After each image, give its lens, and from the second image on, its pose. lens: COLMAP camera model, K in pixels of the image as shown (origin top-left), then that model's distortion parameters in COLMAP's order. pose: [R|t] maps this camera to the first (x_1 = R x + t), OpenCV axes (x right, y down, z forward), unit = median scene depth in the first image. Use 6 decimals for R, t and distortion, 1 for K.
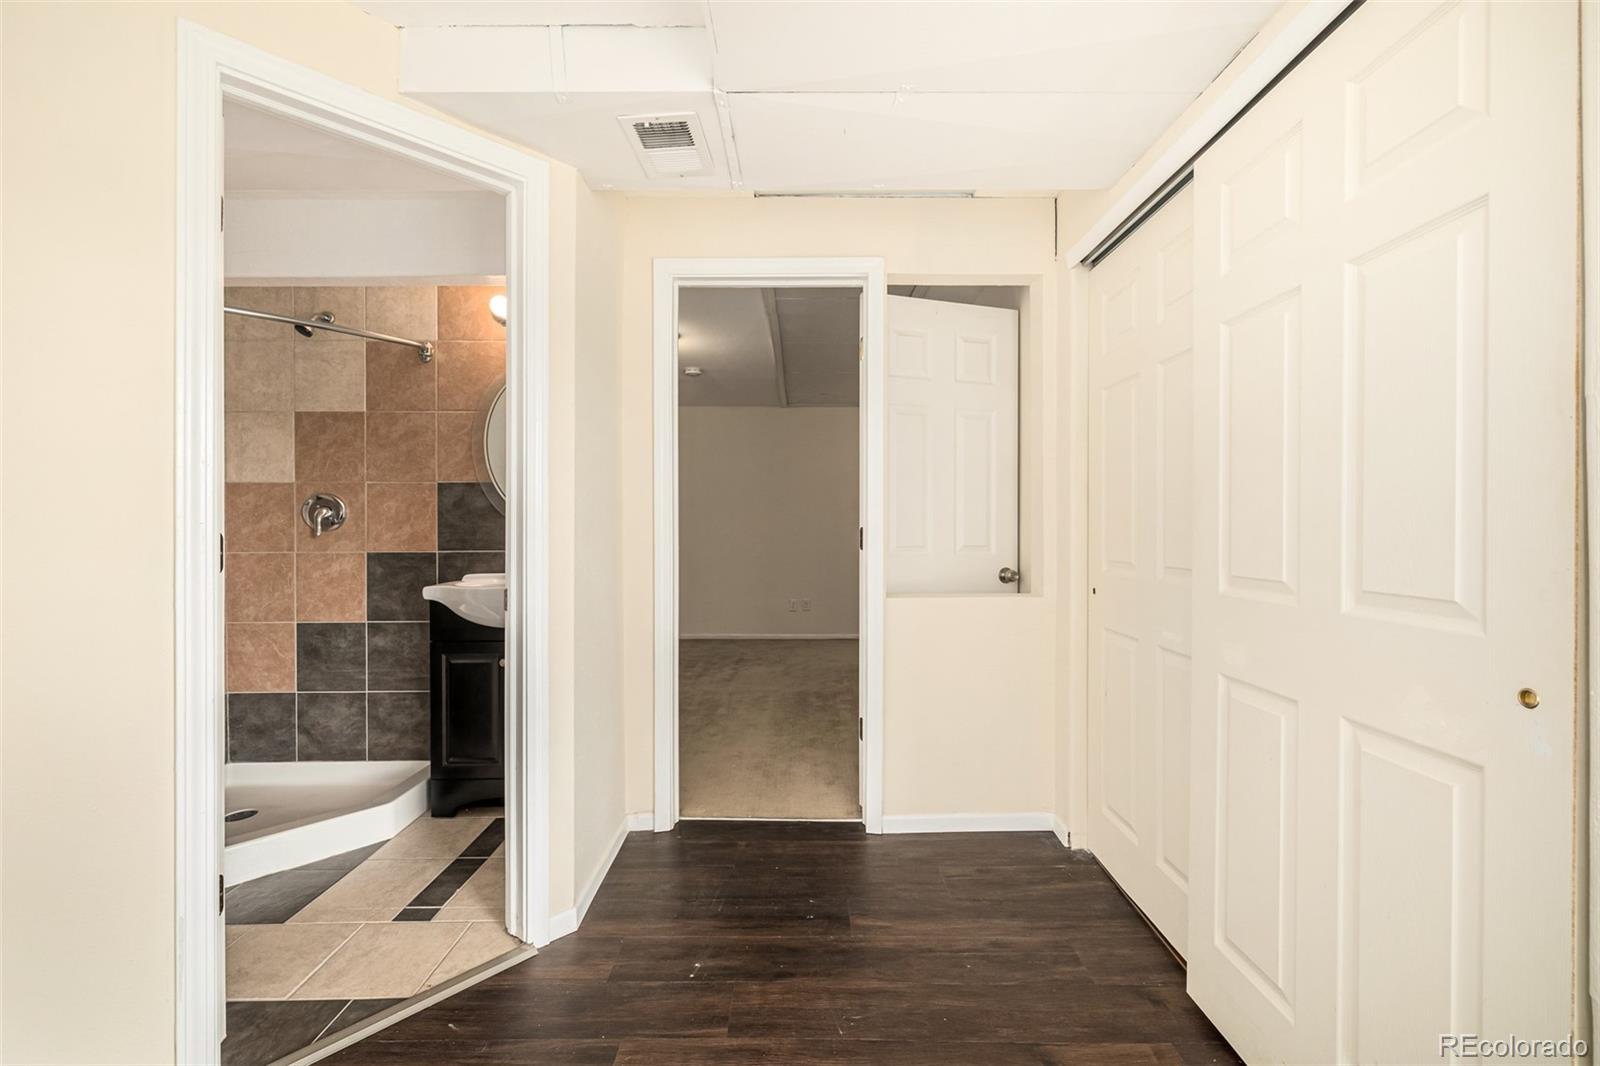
lens RADIAL K [[676.6, 0, 808.6], [0, 676.6, 525.4], [0, 0, 1]] dist [0.002242, -0.001298]
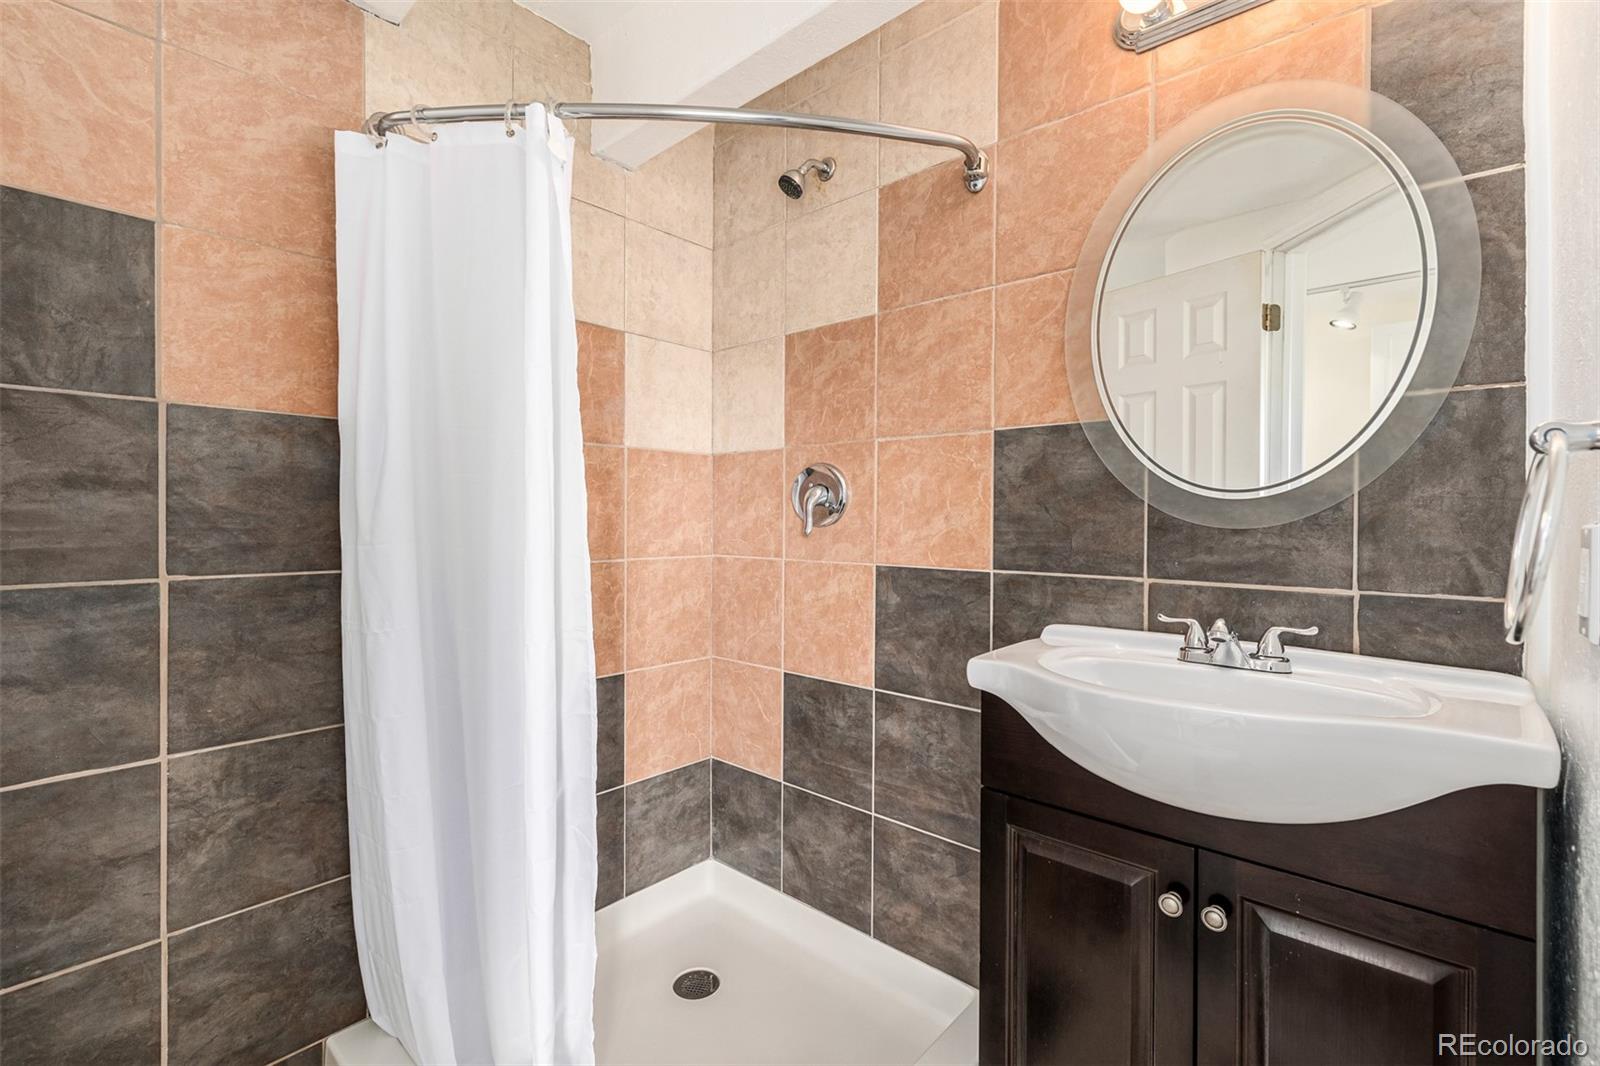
lens RADIAL K [[676.6, 0, 807.7], [0, 676.6, 525.7], [0, 0, 1]] dist [0.002242, -0.001298]
pose [[0.741391, 0.013790, -0.670931, -0.320191], [-0.010560, 0.999905, 0.008882, 0.002786], [0.670990, 0.000500, 0.741466, 0.548731]]
